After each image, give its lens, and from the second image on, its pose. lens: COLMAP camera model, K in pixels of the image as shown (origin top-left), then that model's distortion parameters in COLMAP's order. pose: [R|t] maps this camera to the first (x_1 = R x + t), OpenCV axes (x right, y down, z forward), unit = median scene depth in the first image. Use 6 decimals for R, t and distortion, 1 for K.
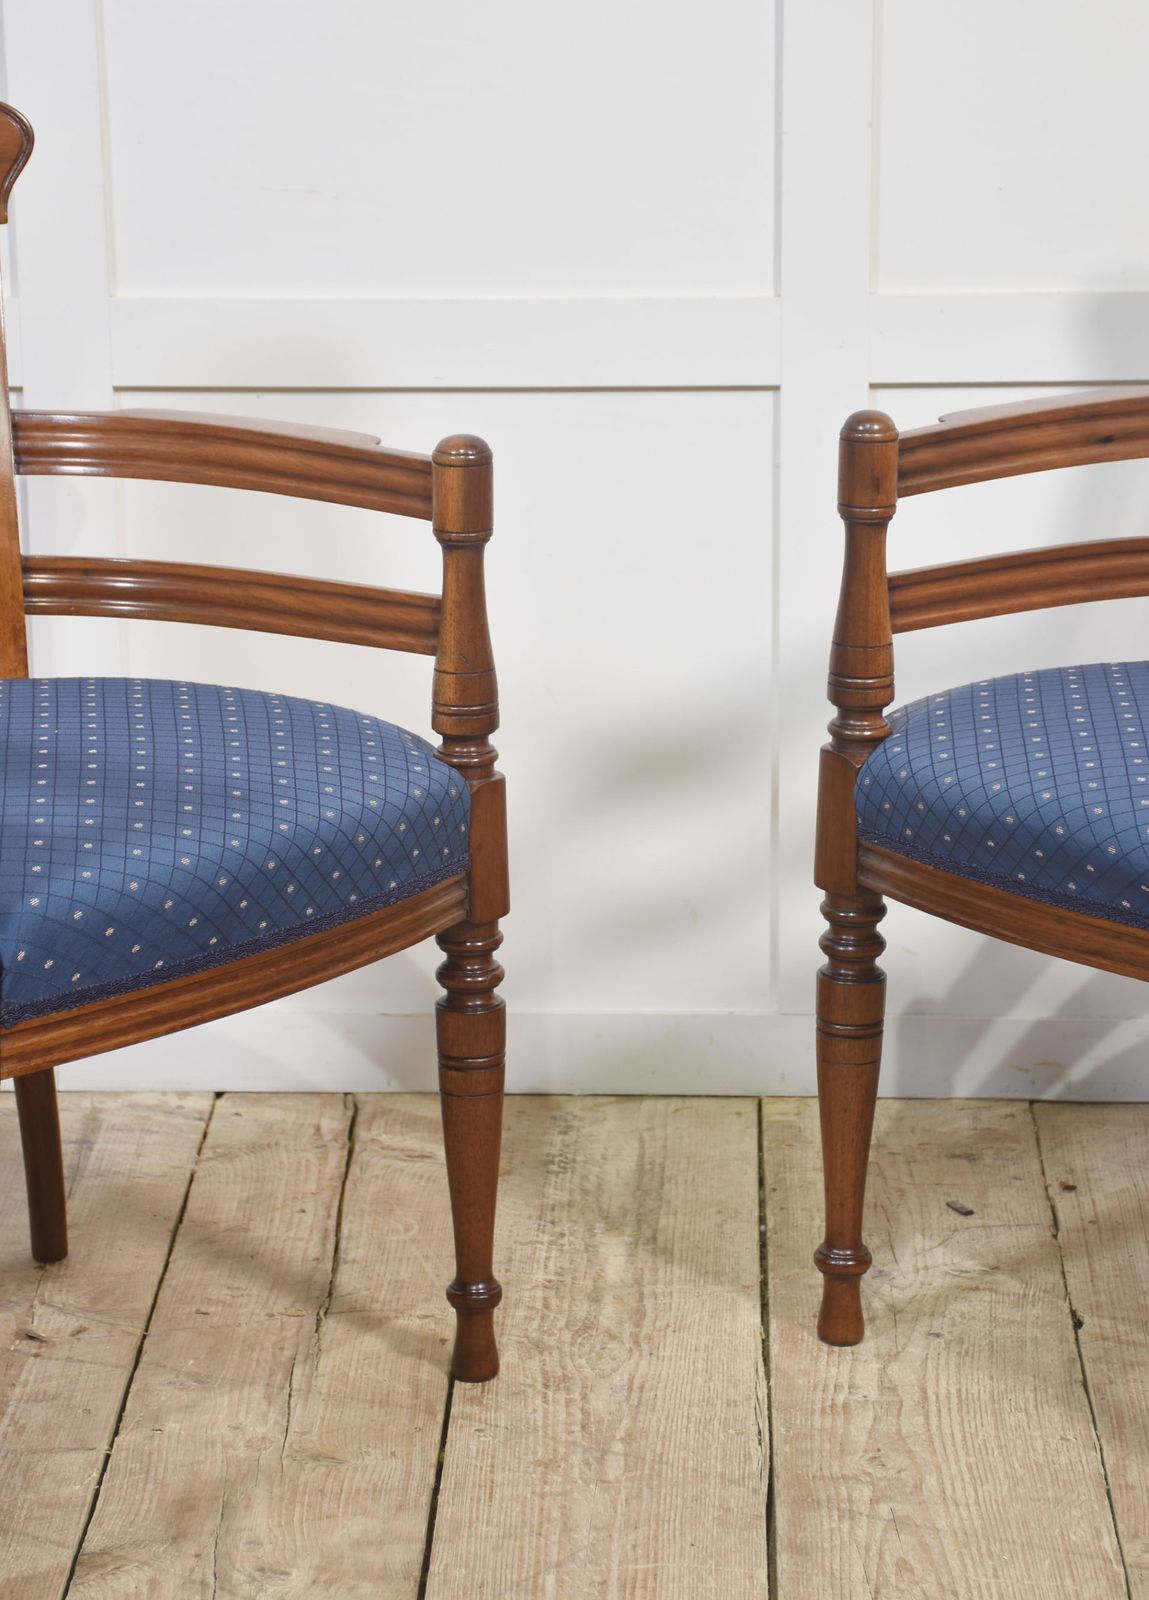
lens RADIAL K [[4951.7, 0, 603.7], [0, 4951.7, 729.5], [0, 0, 1]] dist [0.608985, 1.988672]
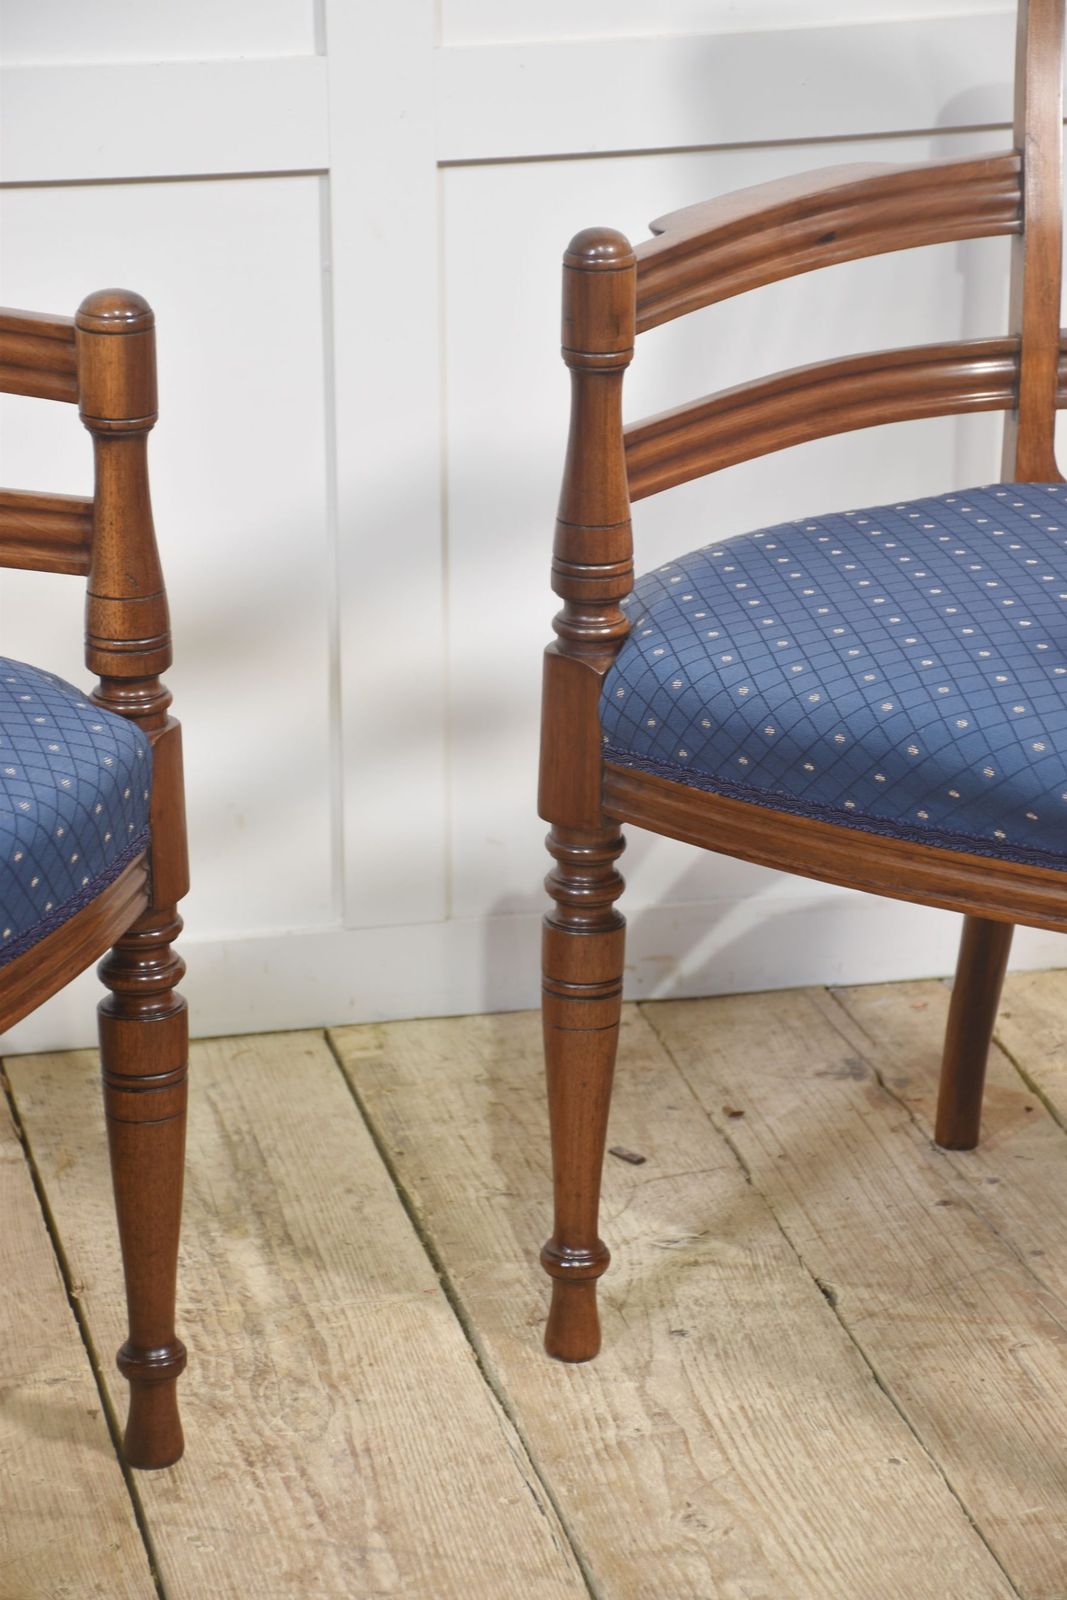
lens RADIAL K [[5094.8, 0, 533.5], [0, 5094.8, 800.0], [0, 0, 1]] dist [0.827754, 5.956673]
pose [[0.968439, -0.081204, 0.235653, -0.155180], [0.059357, 0.993377, 0.098377, -0.053787], [-0.242081, -0.081285, 0.966845, 0.192979]]
